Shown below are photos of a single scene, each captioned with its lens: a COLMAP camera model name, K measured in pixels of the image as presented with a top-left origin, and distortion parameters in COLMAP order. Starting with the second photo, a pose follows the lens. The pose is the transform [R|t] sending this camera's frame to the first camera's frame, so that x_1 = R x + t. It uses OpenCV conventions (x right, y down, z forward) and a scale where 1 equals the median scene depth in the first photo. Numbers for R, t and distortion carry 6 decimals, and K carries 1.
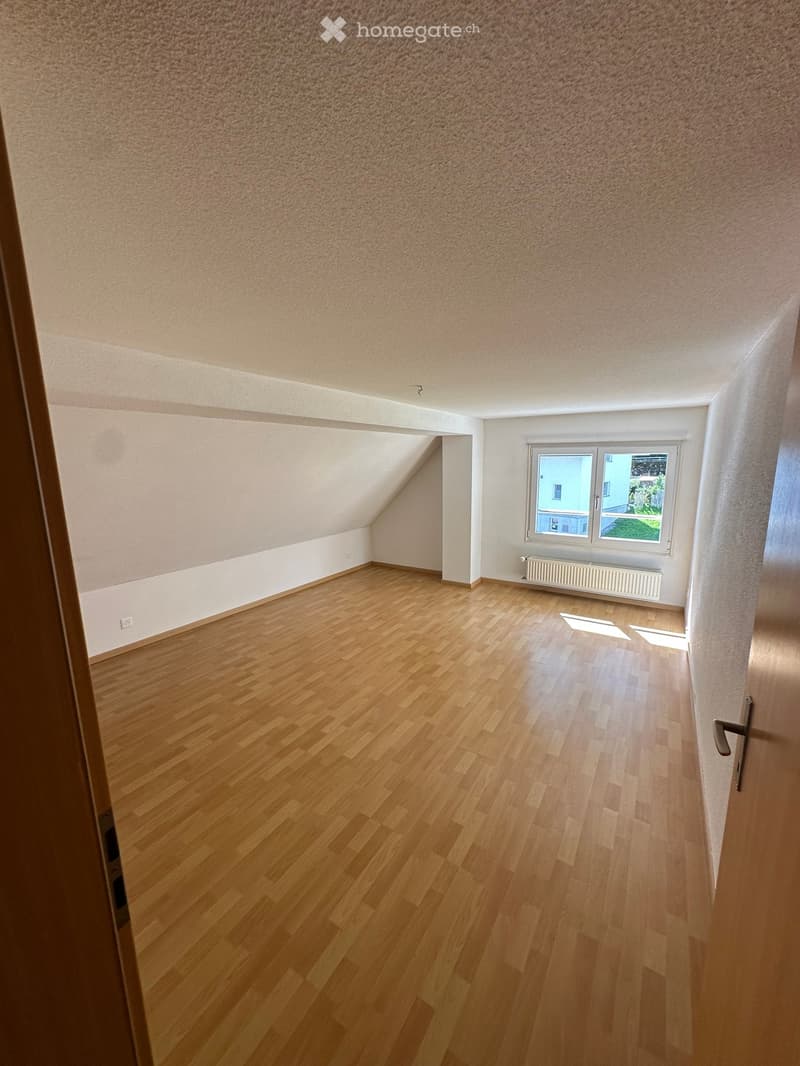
lens RADIAL K [[425.0, 0, 401.7], [0, 425.0, 534.1], [0, 0, 1]] dist [-0.003015, 0.000200]
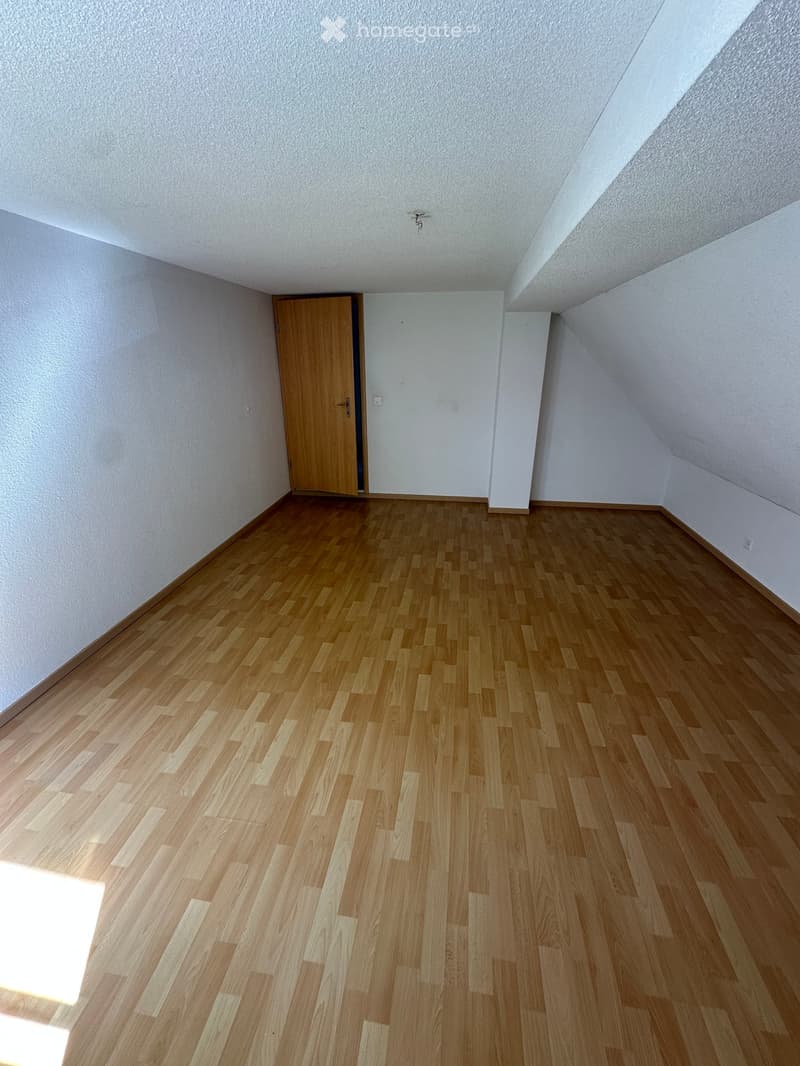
lens RADIAL K [[425.0, 0, 401.7], [0, 425.0, 534.1], [0, 0, 1]] dist [-0.003015, 0.000200]
pose [[-0.914293, 0.162982, -0.370816, 0.325359], [-0.064510, 0.845199, 0.530544, -0.229531], [0.399883, 0.508994, -0.762246, 1.445876]]
